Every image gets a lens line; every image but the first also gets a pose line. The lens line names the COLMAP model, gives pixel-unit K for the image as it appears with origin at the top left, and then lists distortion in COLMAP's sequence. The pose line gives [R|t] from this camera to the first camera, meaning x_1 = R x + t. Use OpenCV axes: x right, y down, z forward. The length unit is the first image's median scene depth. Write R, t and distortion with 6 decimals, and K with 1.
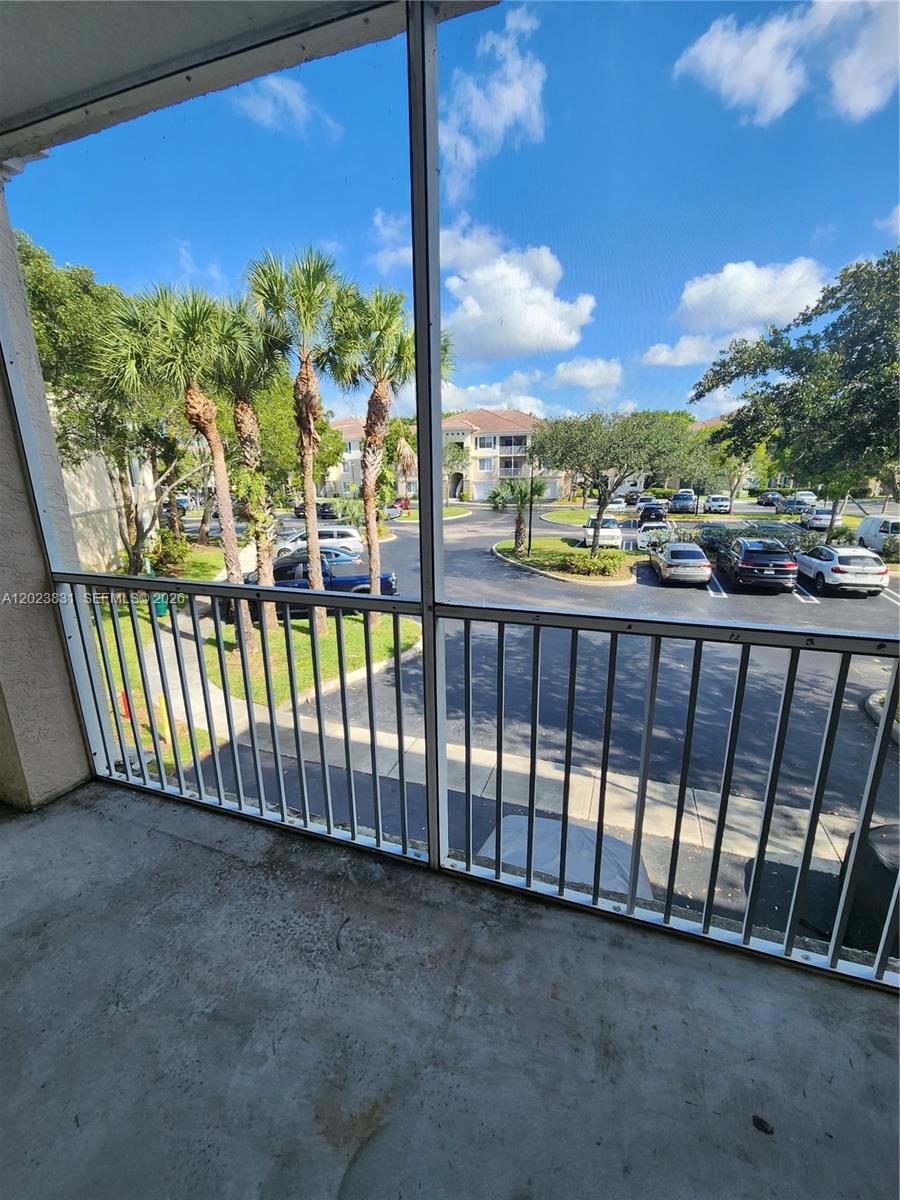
lens RADIAL K [[494.8, 0, 439.6], [0, 494.8, 597.7], [0, 0, 1]] dist [-0.000324, -0.000915]
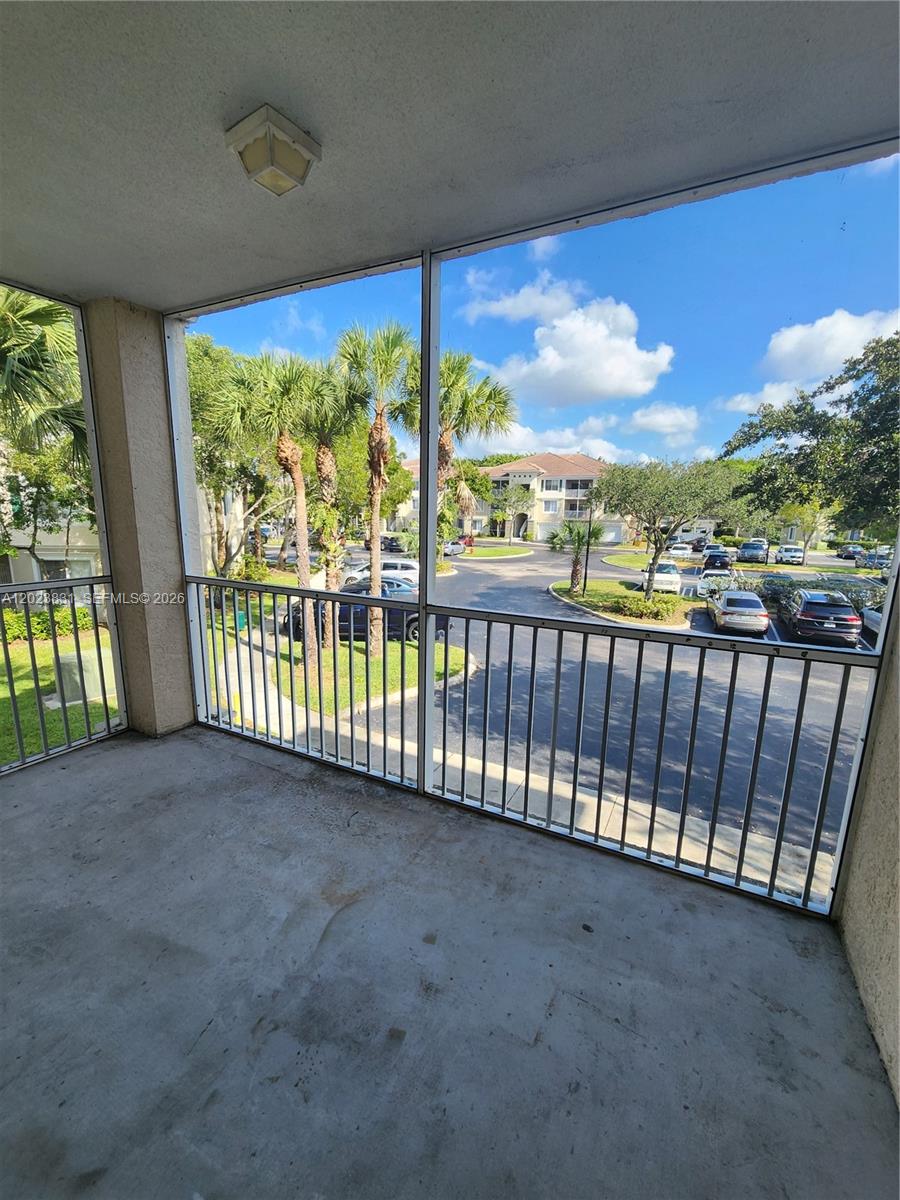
lens RADIAL K [[488.3, 0, 445.4], [0, 488.3, 601.2], [0, 0, 1]] dist [-0.001694, -0.000605]
pose [[0.991799, 0.055961, -0.114901, 0.029502], [-0.063346, 0.996085, -0.061657, 0.012205], [0.111000, 0.068430, 0.991462, -0.065767]]
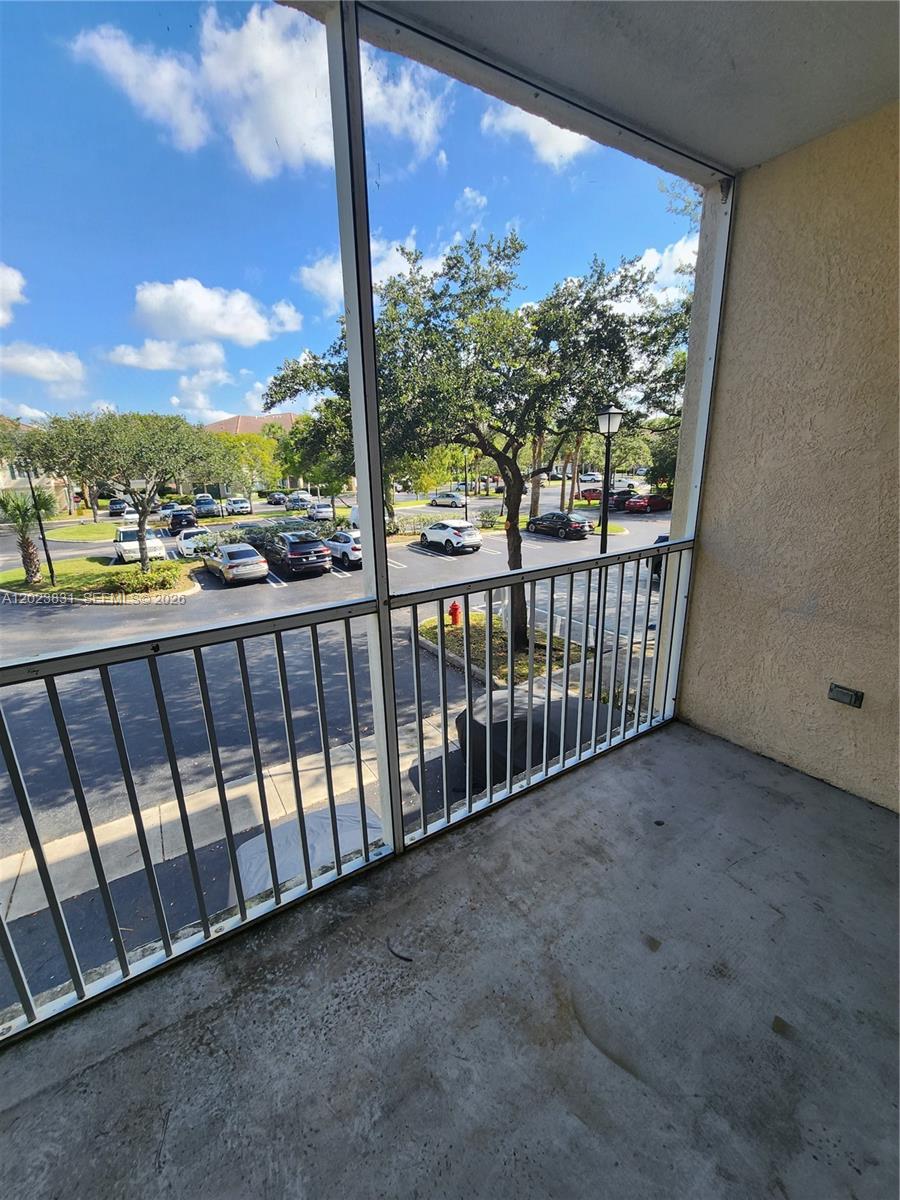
lens RADIAL K [[487.6, 0, 435.9], [0, 487.6, 599.8], [0, 0, 1]] dist [0.003423, -0.004531]
pose [[0.616292, -0.214246, 0.757815, -0.096999], [0.216821, 0.971254, 0.098259, -0.008287], [-0.757082, 0.103754, 0.645029, 0.034814]]
